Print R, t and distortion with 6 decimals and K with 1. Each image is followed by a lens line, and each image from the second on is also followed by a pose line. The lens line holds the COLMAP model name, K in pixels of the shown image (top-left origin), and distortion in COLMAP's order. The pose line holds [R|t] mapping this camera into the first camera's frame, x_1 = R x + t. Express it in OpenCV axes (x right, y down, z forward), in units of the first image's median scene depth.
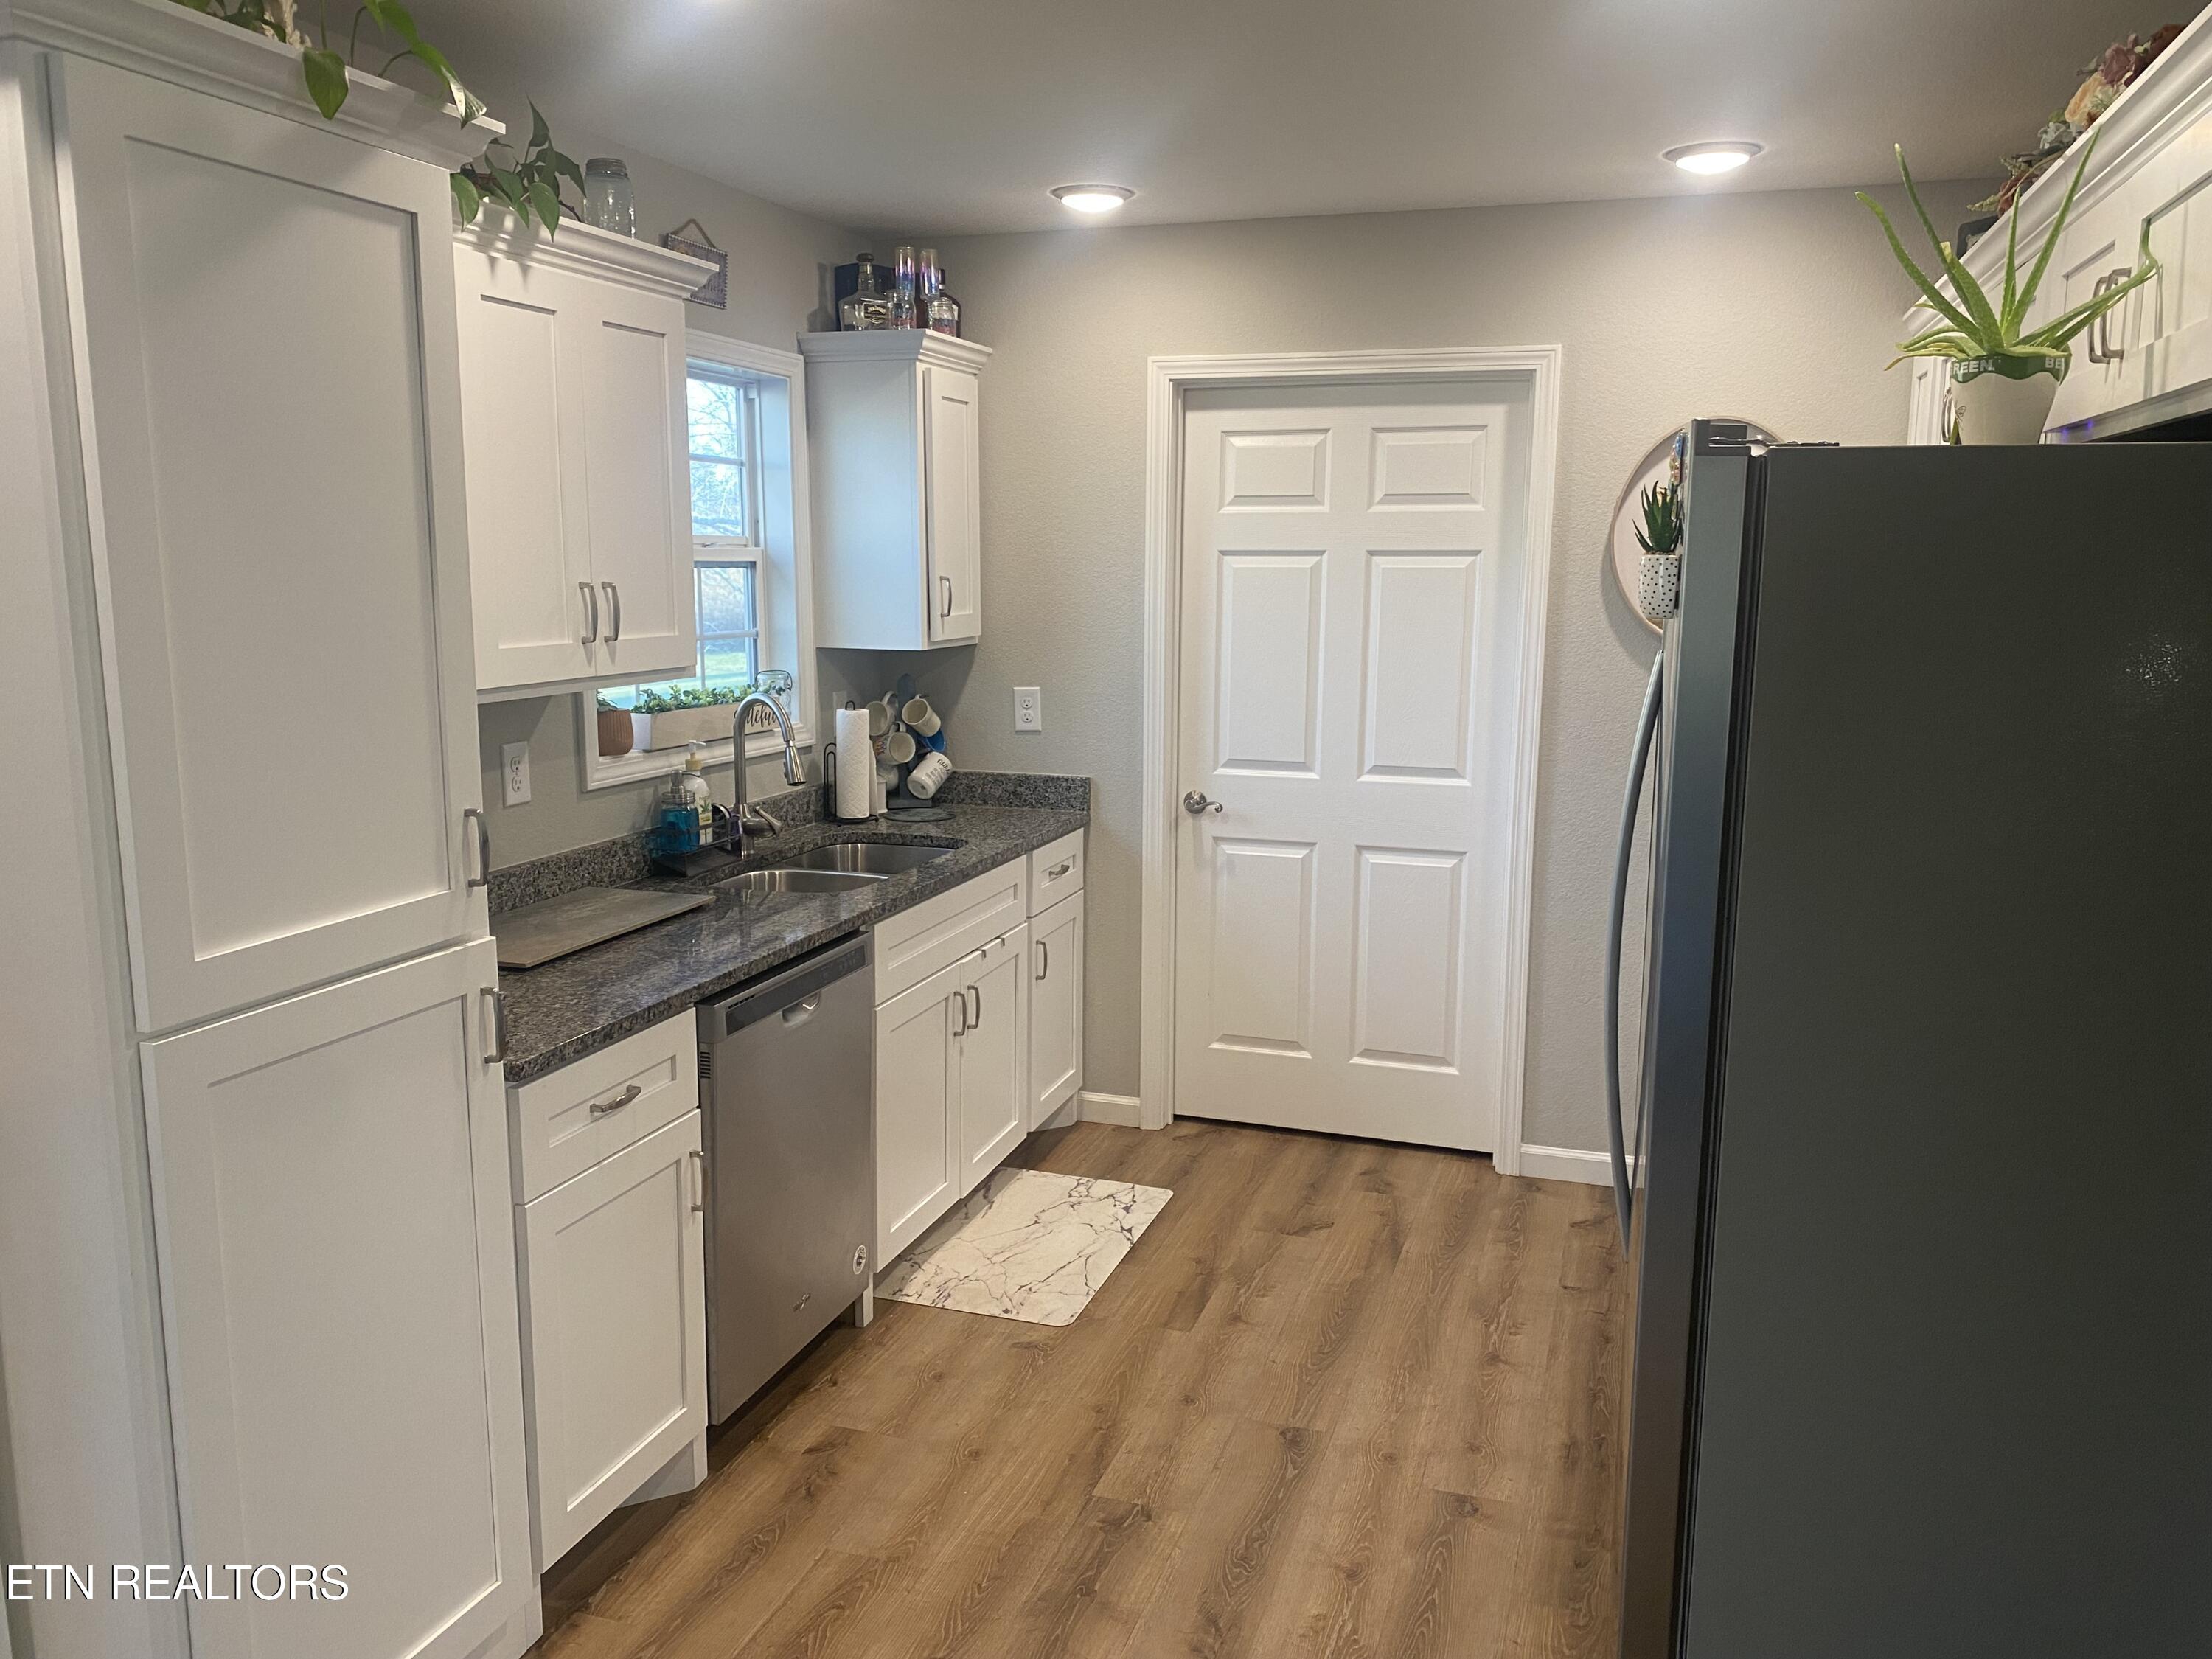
lens RADIAL K [[1675.9, 0, 1102.3], [0, 1675.9, 825.3], [0, 0, 1]] dist [0.009659, -0.003275]
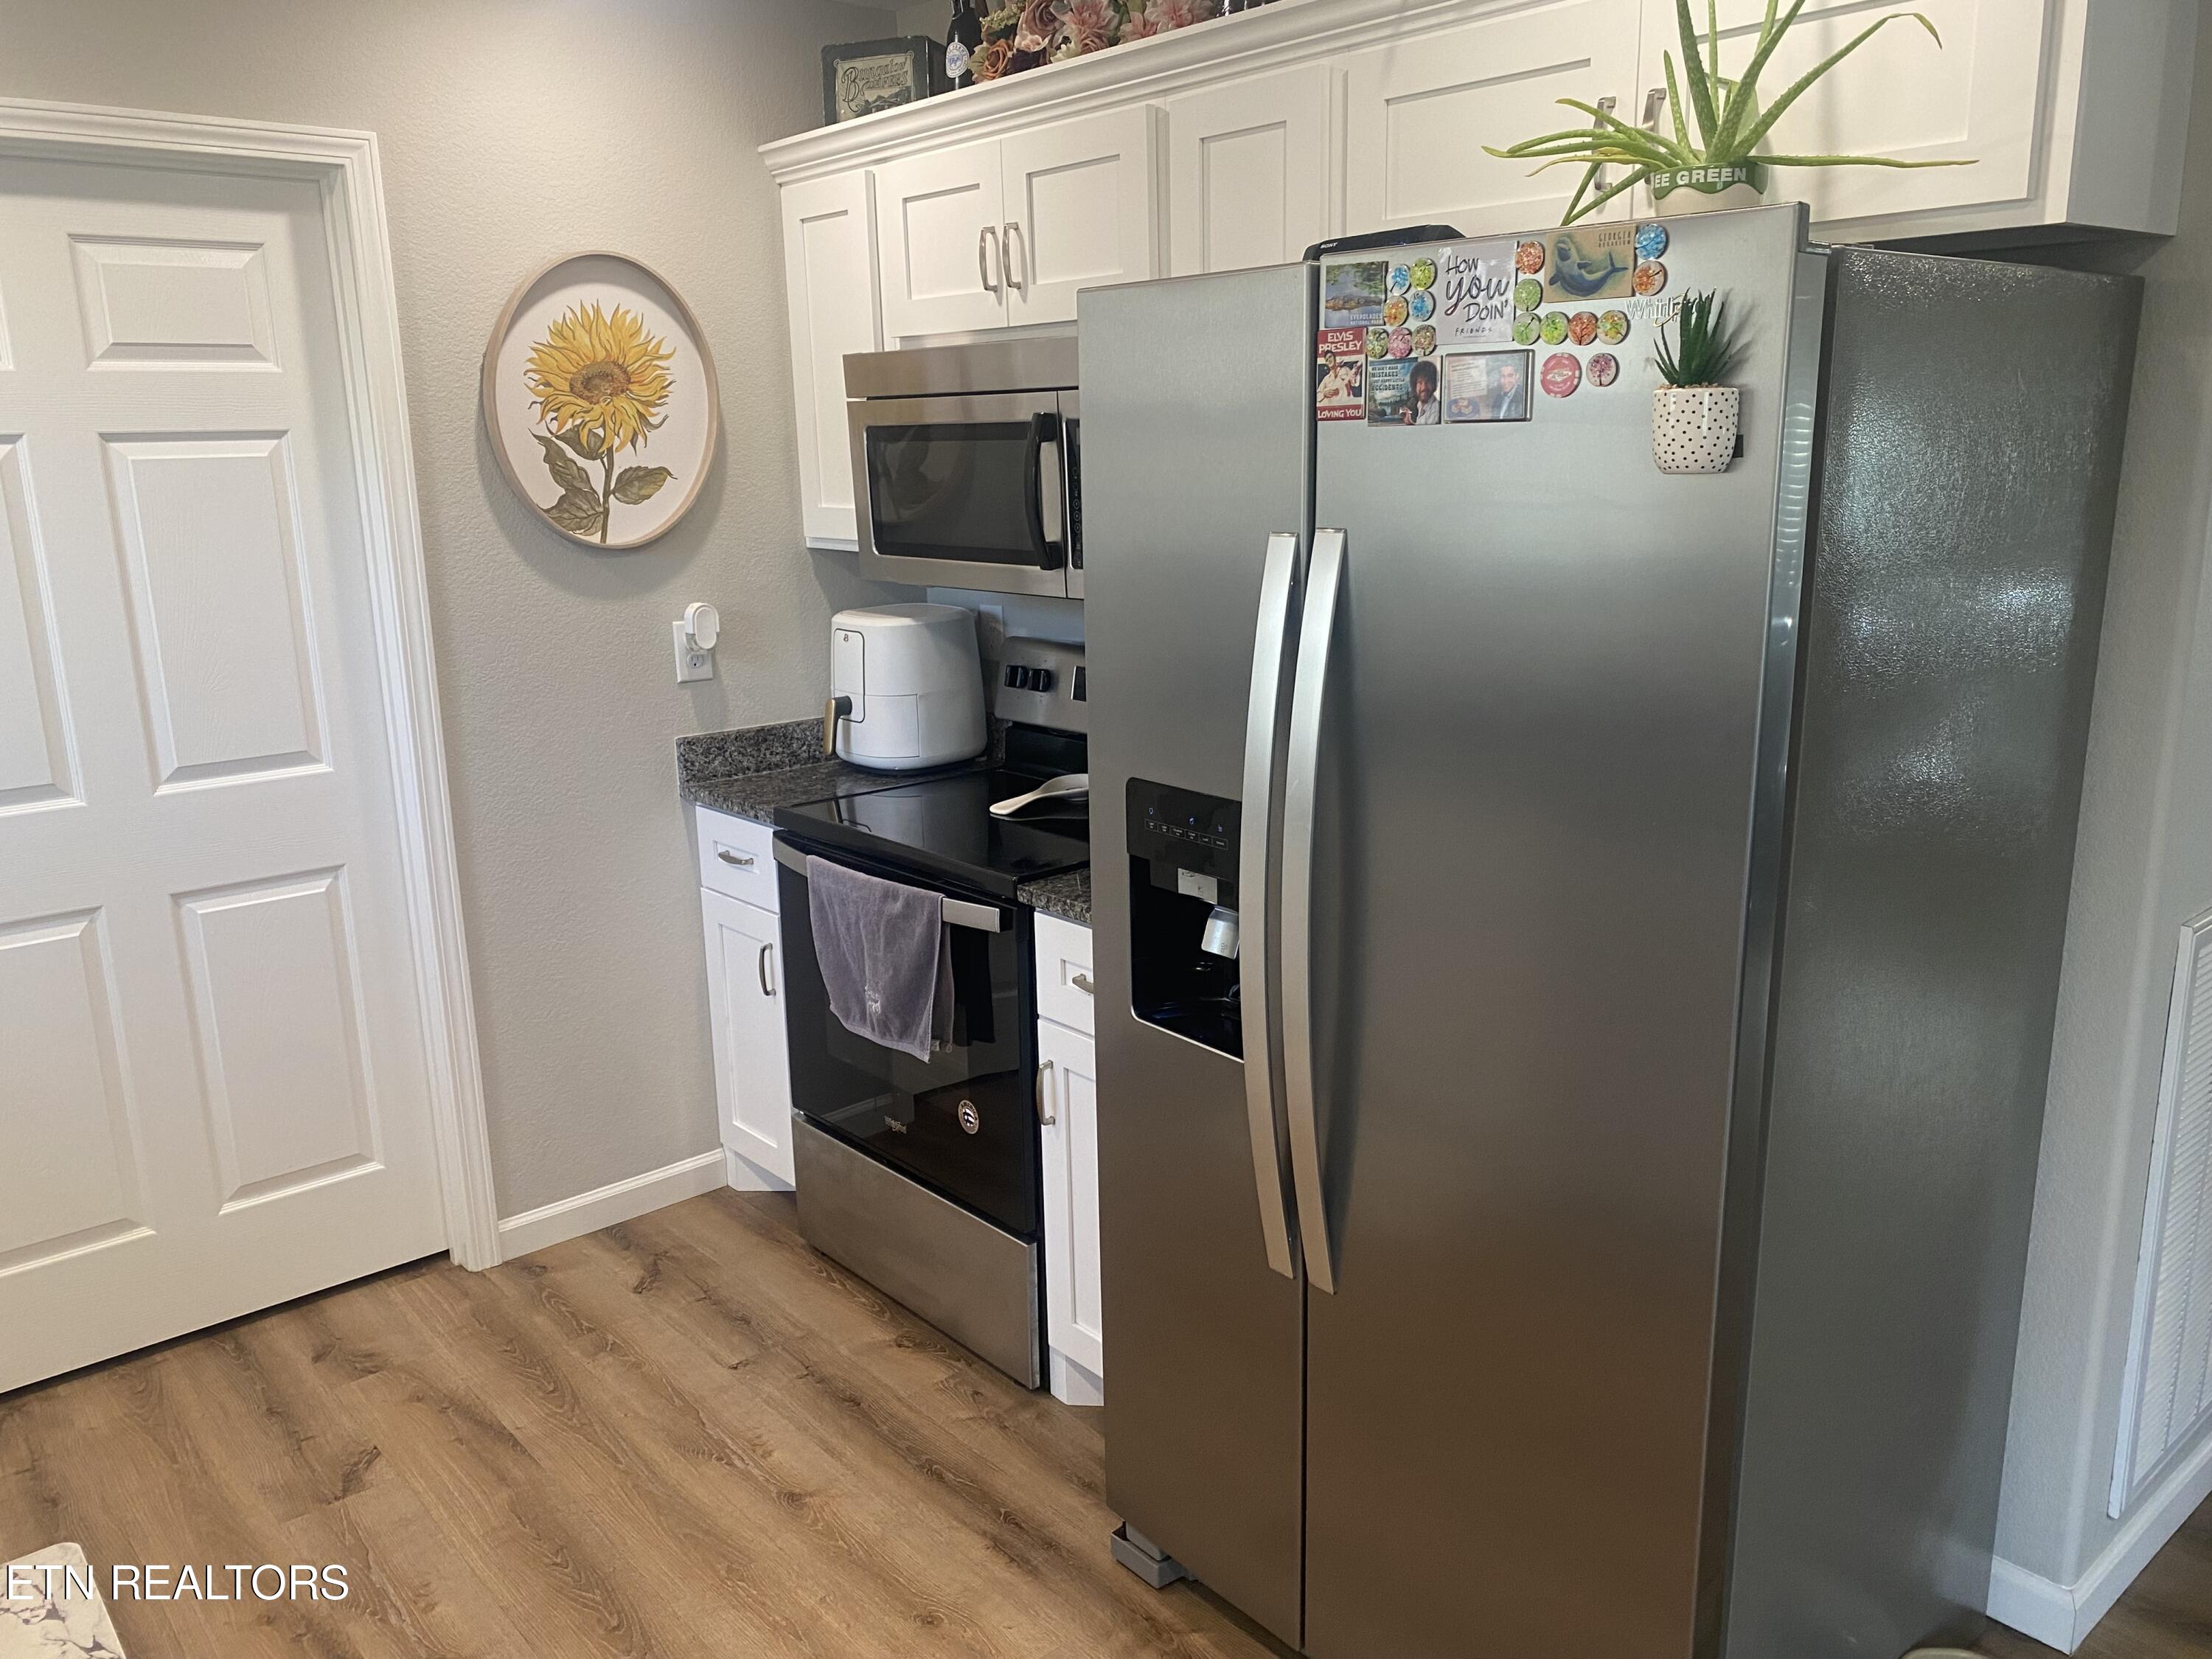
lens RADIAL K [[1675.9, 0, 1102.3], [0, 1675.9, 825.3], [0, 0, 1]] dist [0.009659, -0.003275]
pose [[0.513534, -0.209925, 0.831994, -0.211823], [0.160997, 0.975965, 0.146878, -0.054956], [-0.842830, 0.058522, 0.534988, 0.369509]]
